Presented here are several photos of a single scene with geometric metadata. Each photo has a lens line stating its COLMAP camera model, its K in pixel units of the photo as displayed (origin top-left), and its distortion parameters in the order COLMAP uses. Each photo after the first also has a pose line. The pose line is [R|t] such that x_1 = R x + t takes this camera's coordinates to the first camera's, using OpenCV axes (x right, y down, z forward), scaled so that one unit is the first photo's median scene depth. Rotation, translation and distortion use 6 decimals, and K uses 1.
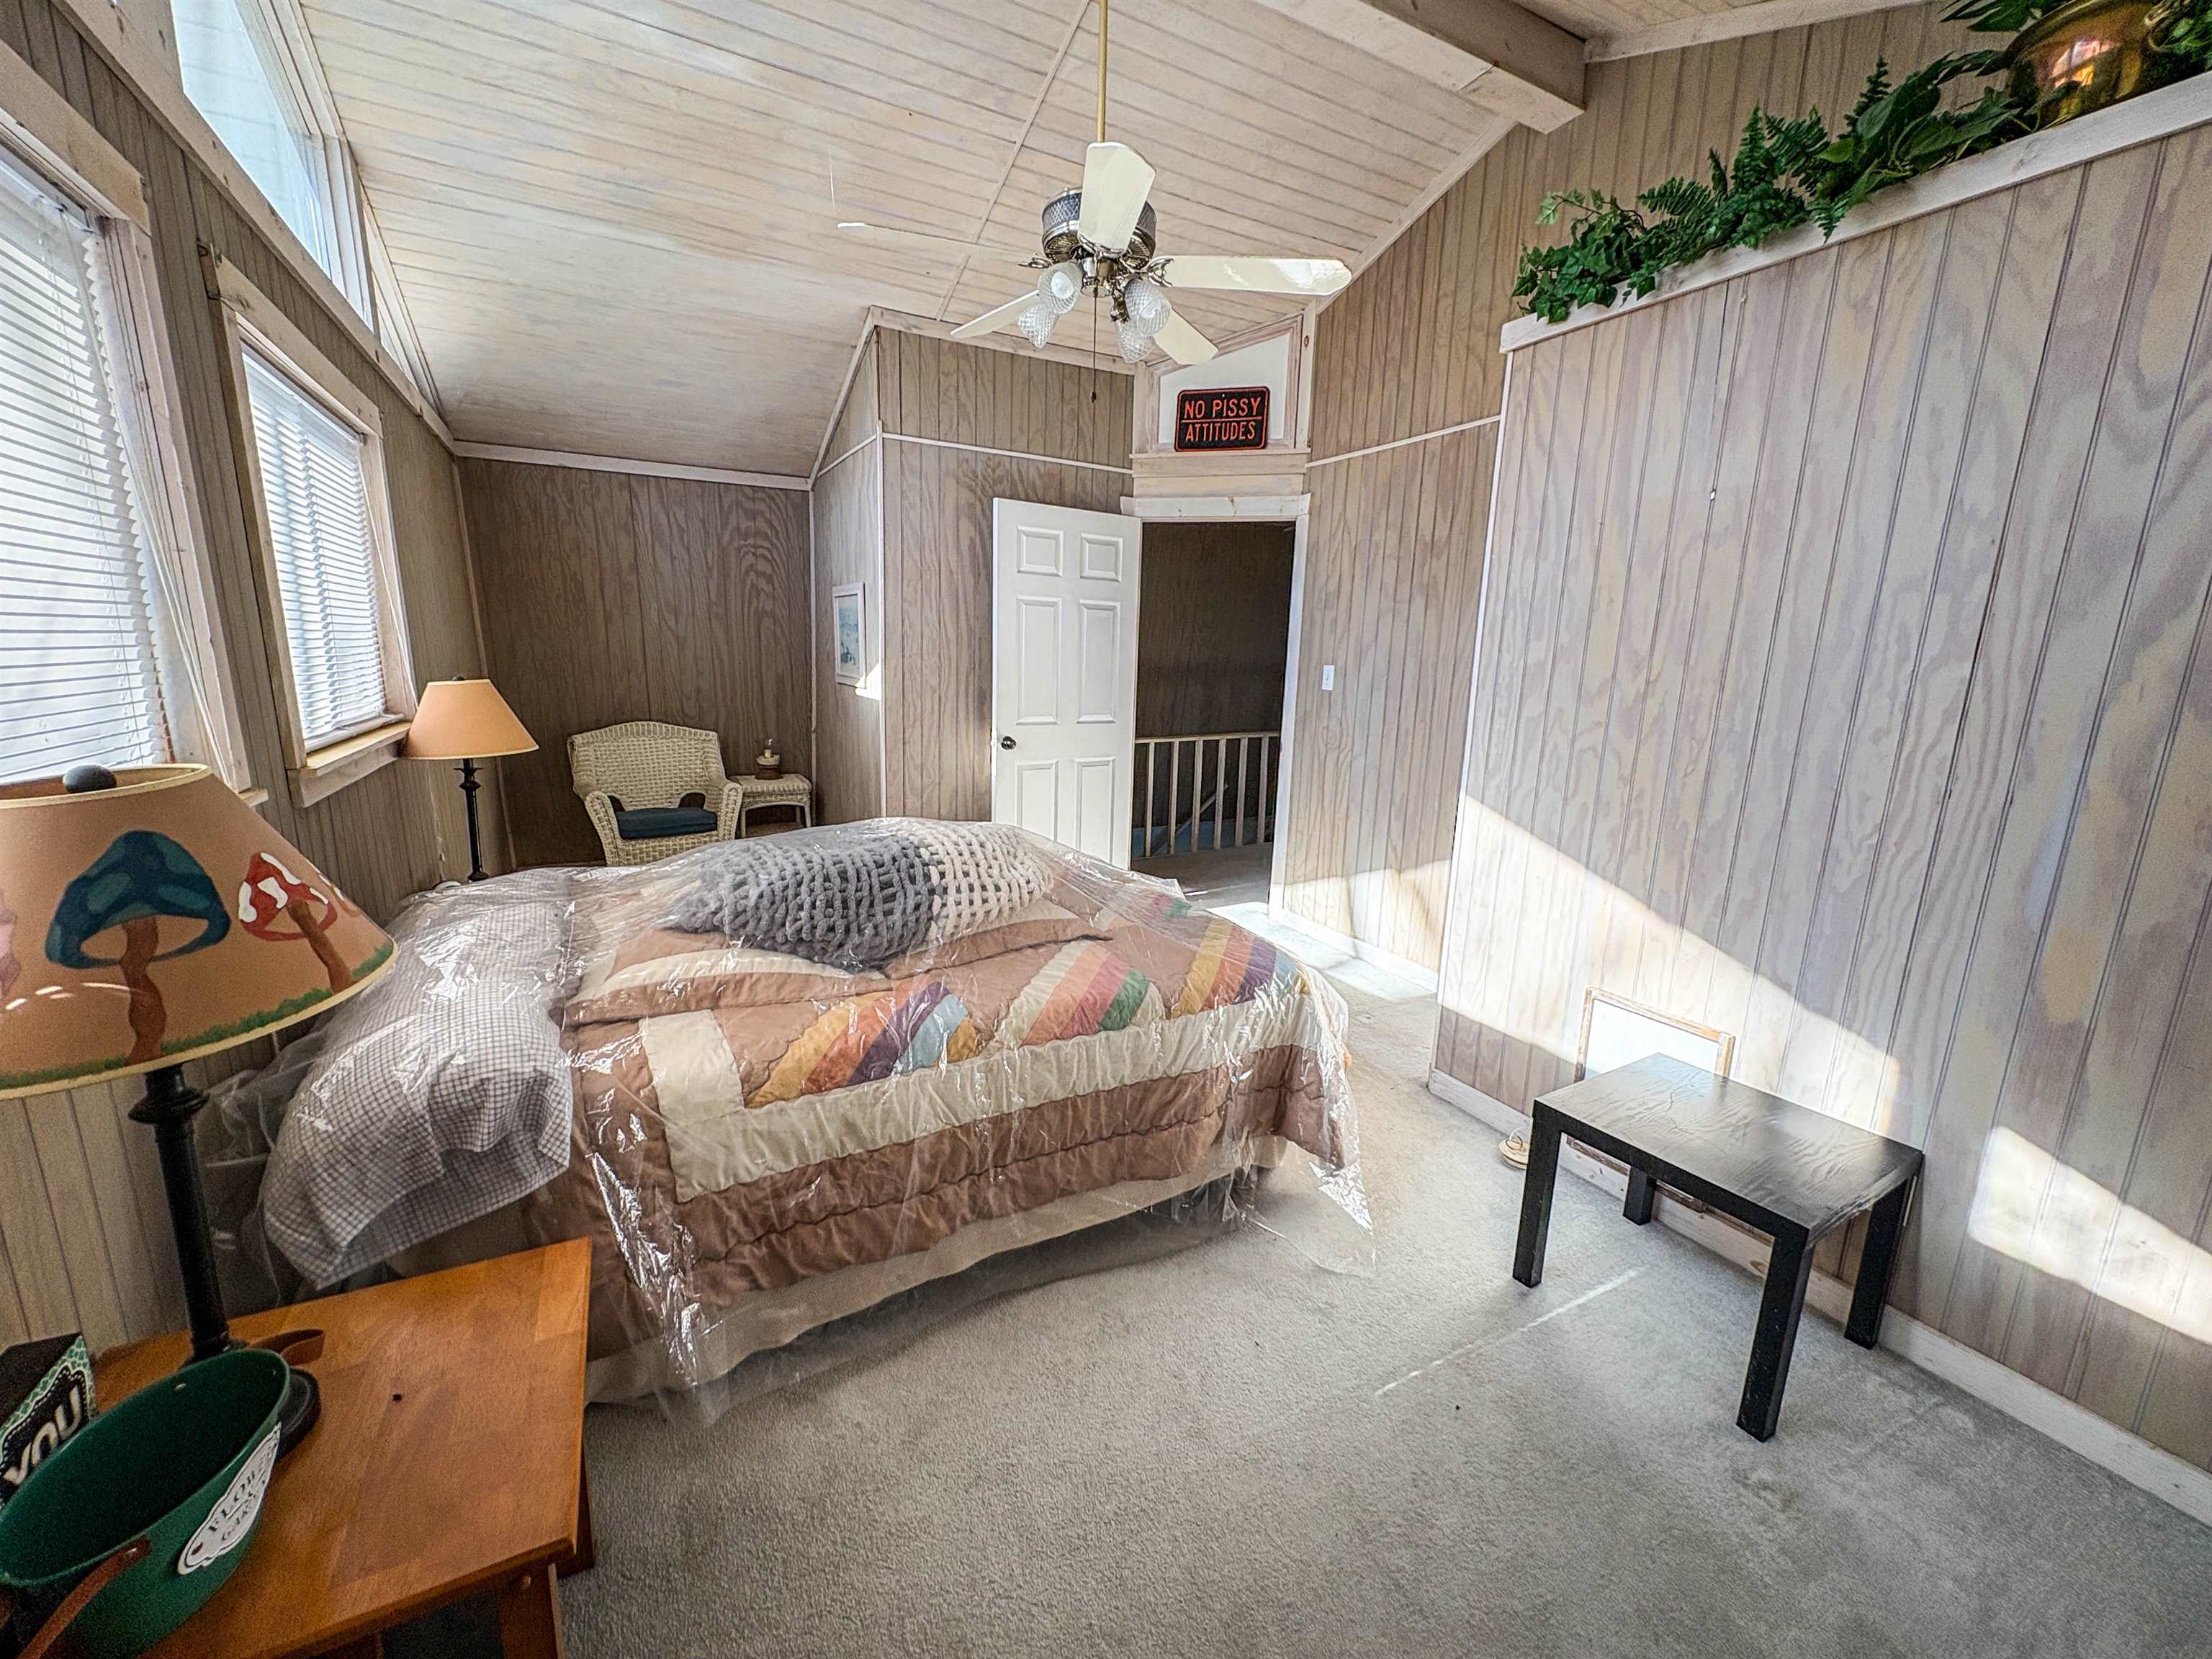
lens RADIAL K [[880.6, 0, 1104.8], [0, 880.6, 831.4], [0, 0, 1]] dist [-0.001424, 0.000577]
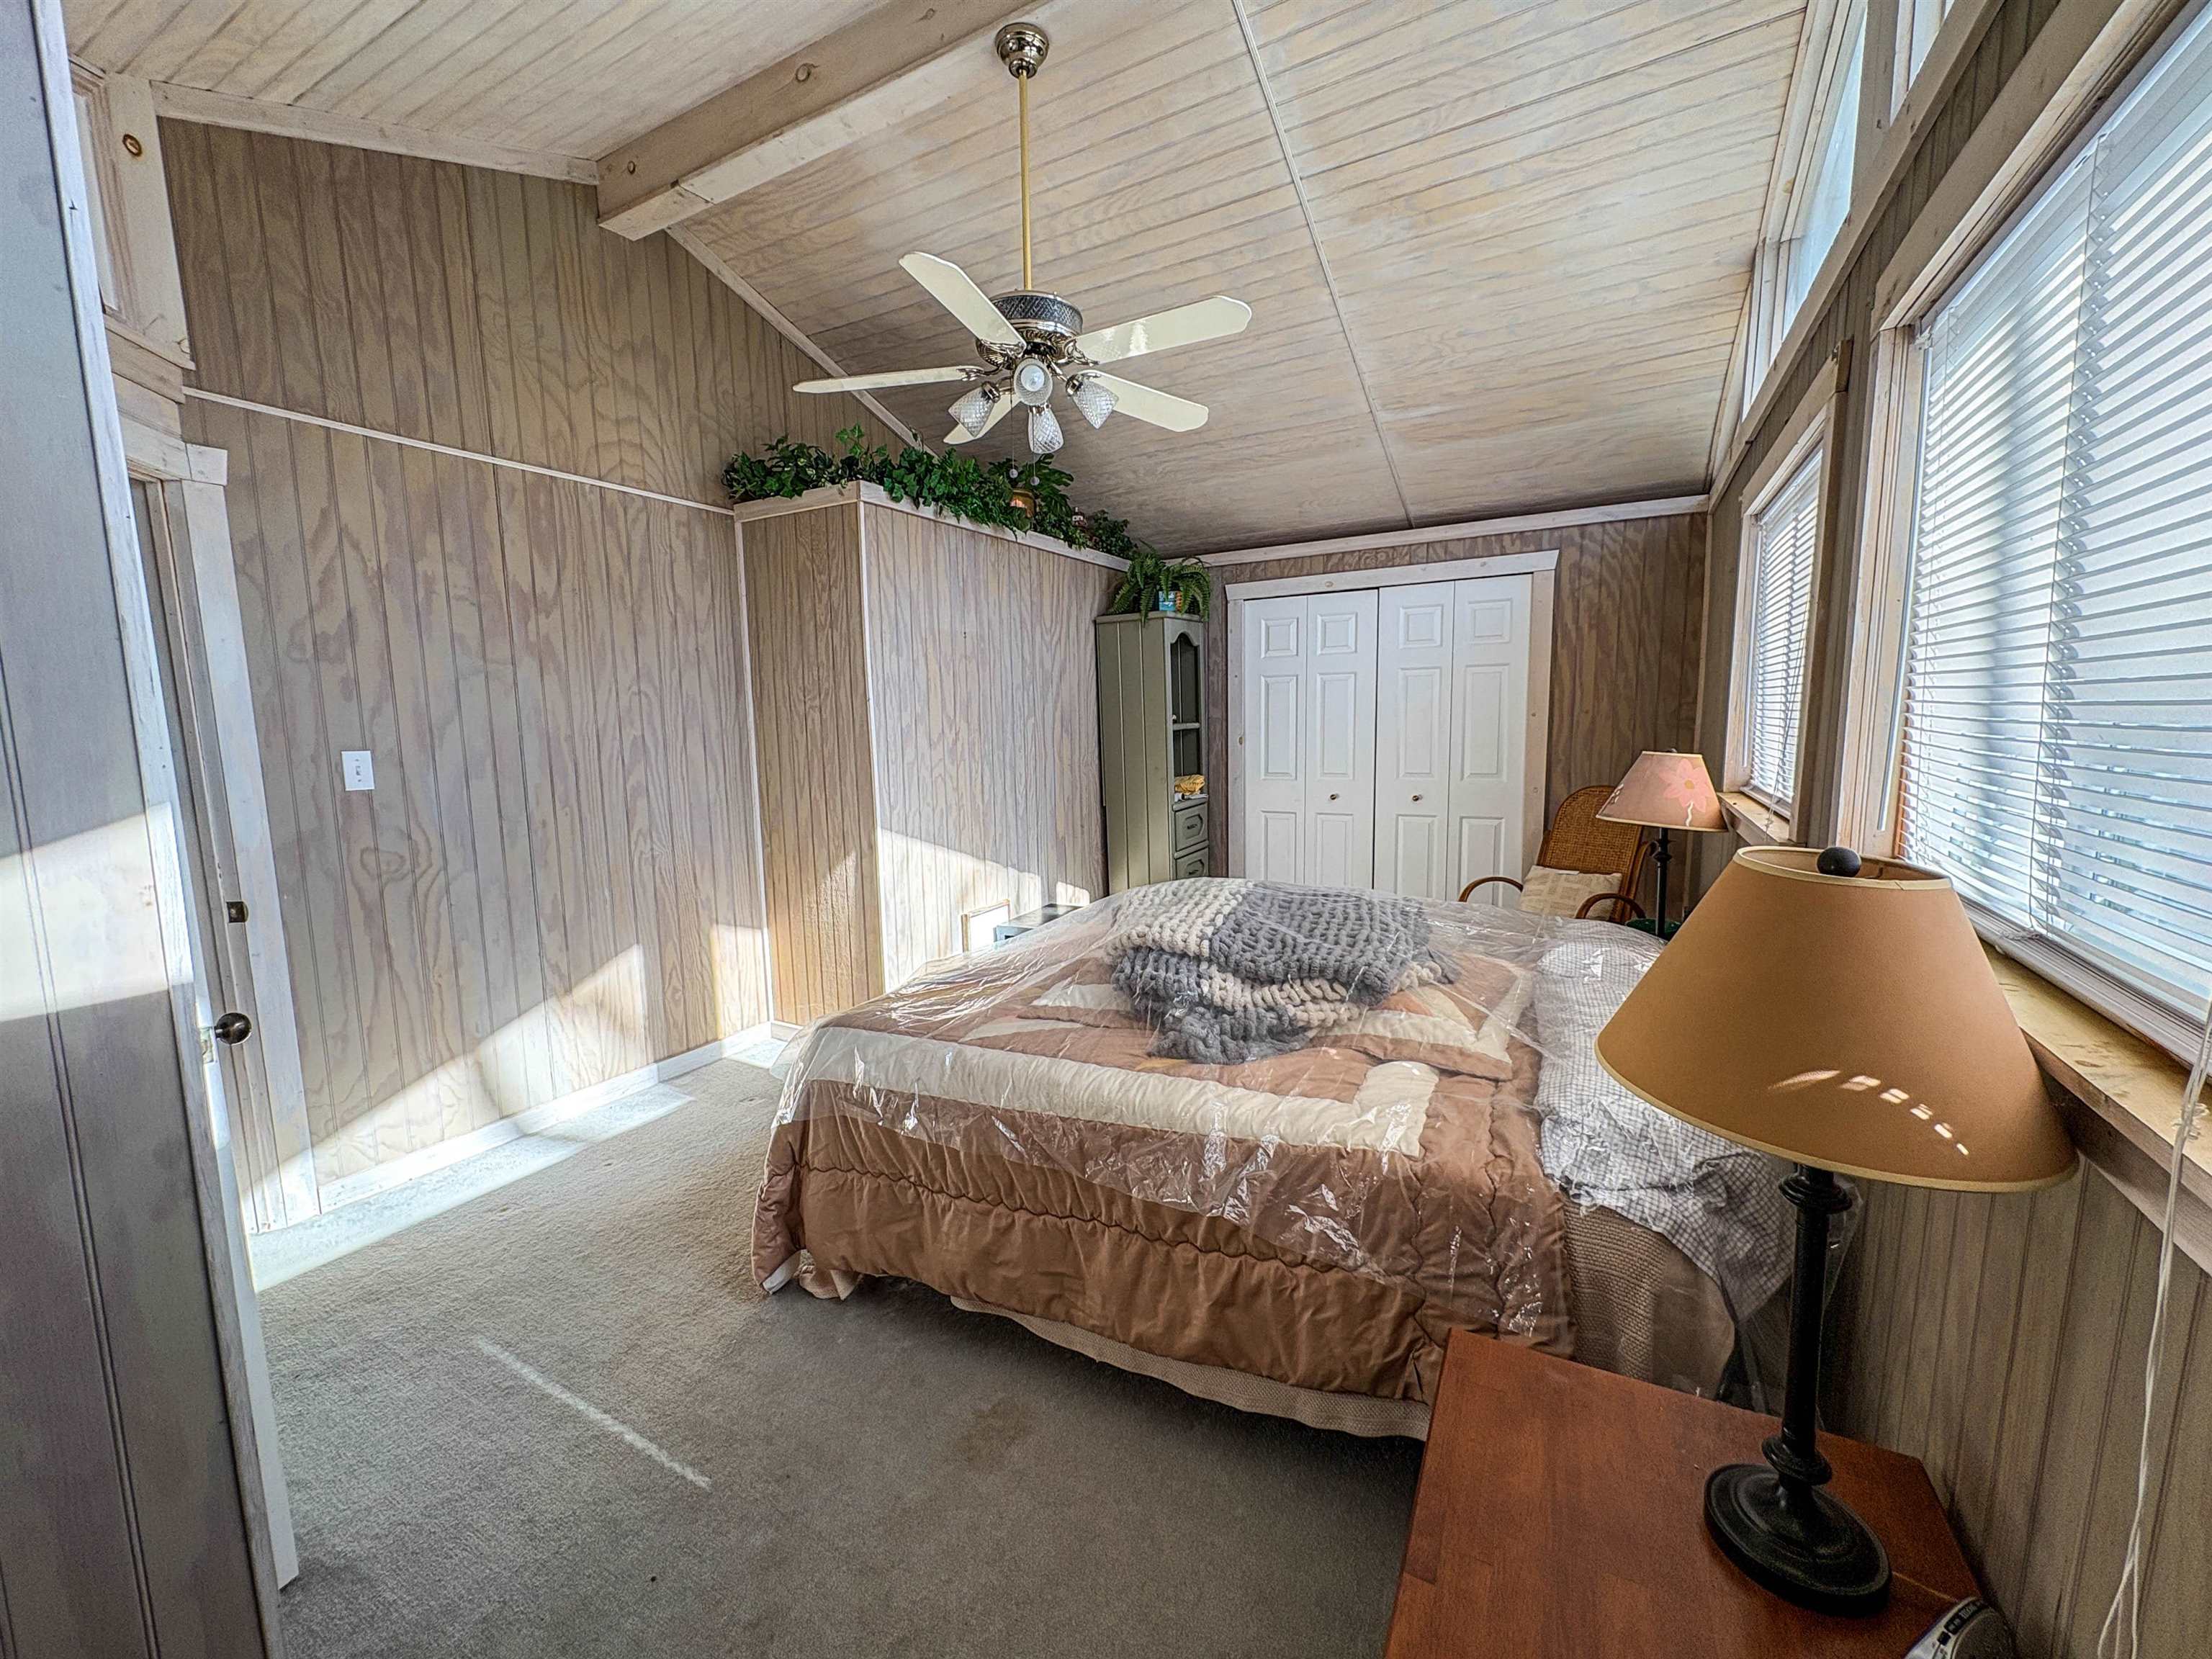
lens RADIAL K [[880.6, 0, 1102.4], [0, 880.6, 830.8], [0, 0, 1]] dist [-0.001424, 0.000577]
pose [[-0.534723, -0.116862, 0.836908, -0.651537], [0.180287, 0.951811, 0.248096, -0.230036], [-0.825571, 0.283546, -0.487887, 1.045442]]
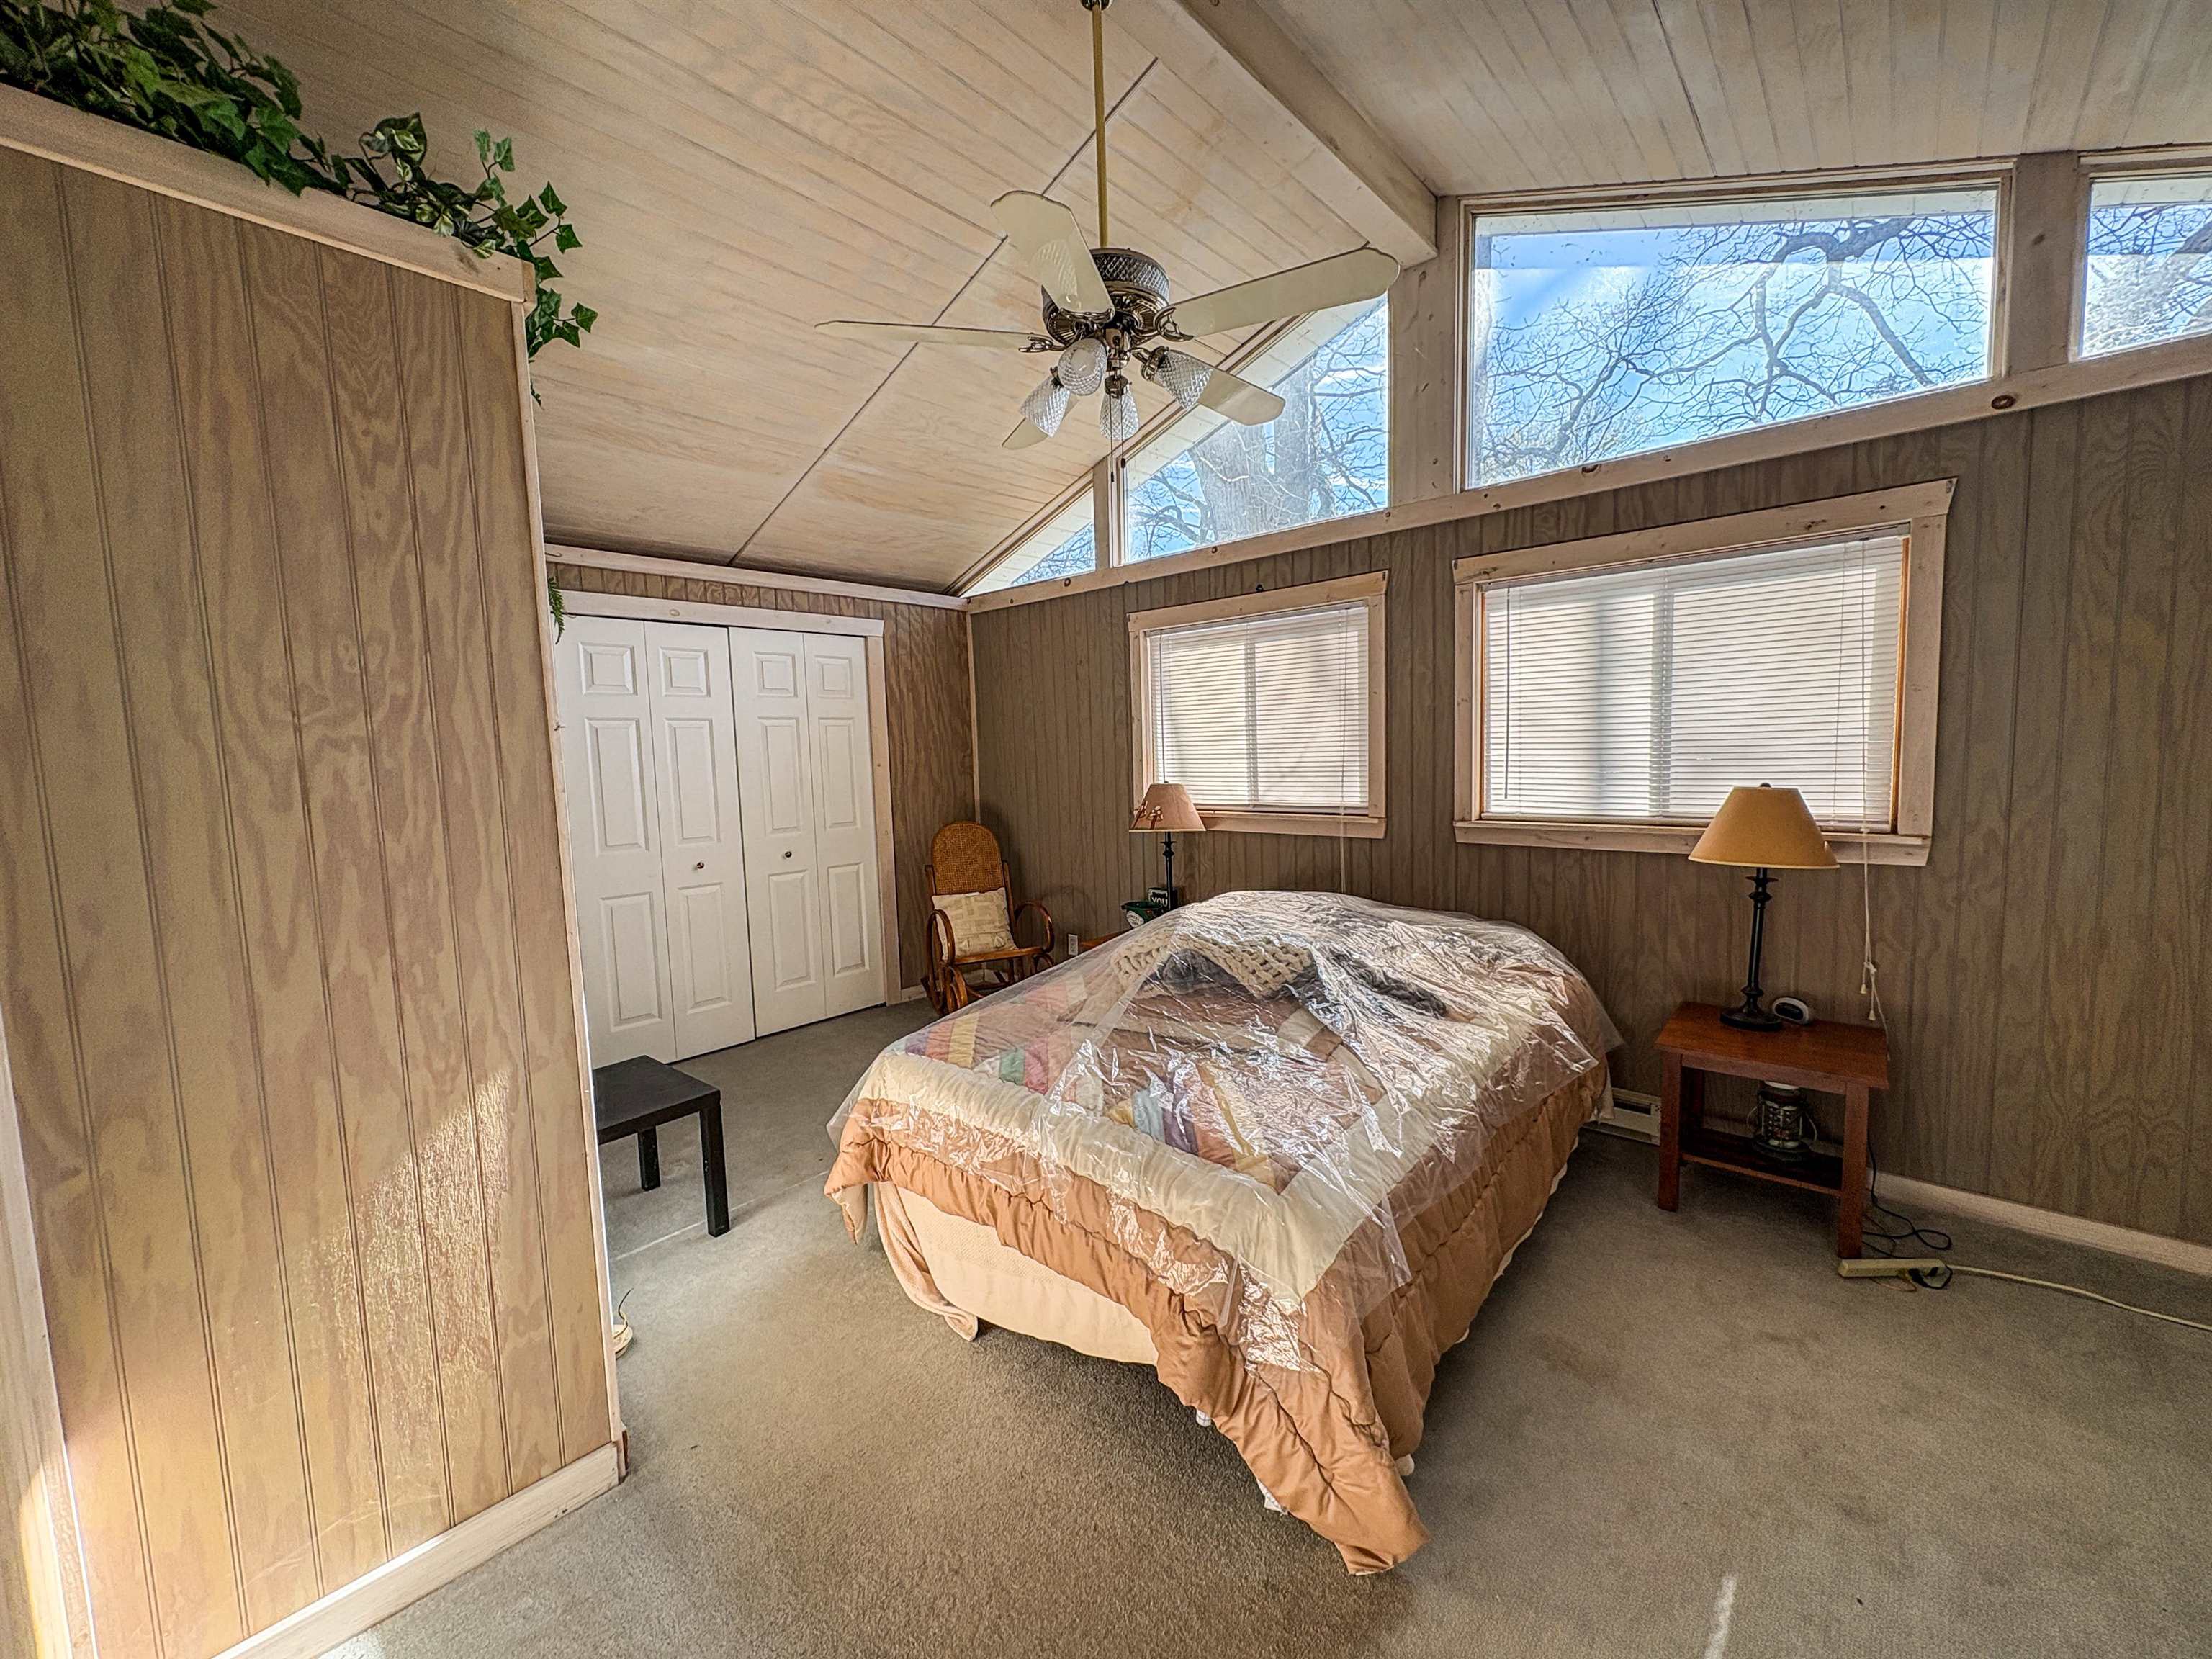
lens RADIAL K [[880.6, 0, 1102.1], [0, 880.6, 831.1], [0, 0, 1]] dist [-0.001424, 0.000577]
pose [[-0.944565, 0.034748, -0.326480, 0.205348], [-0.059355, 0.959927, 0.273892, -0.264899], [0.322914, 0.278087, -0.904651, 1.266692]]
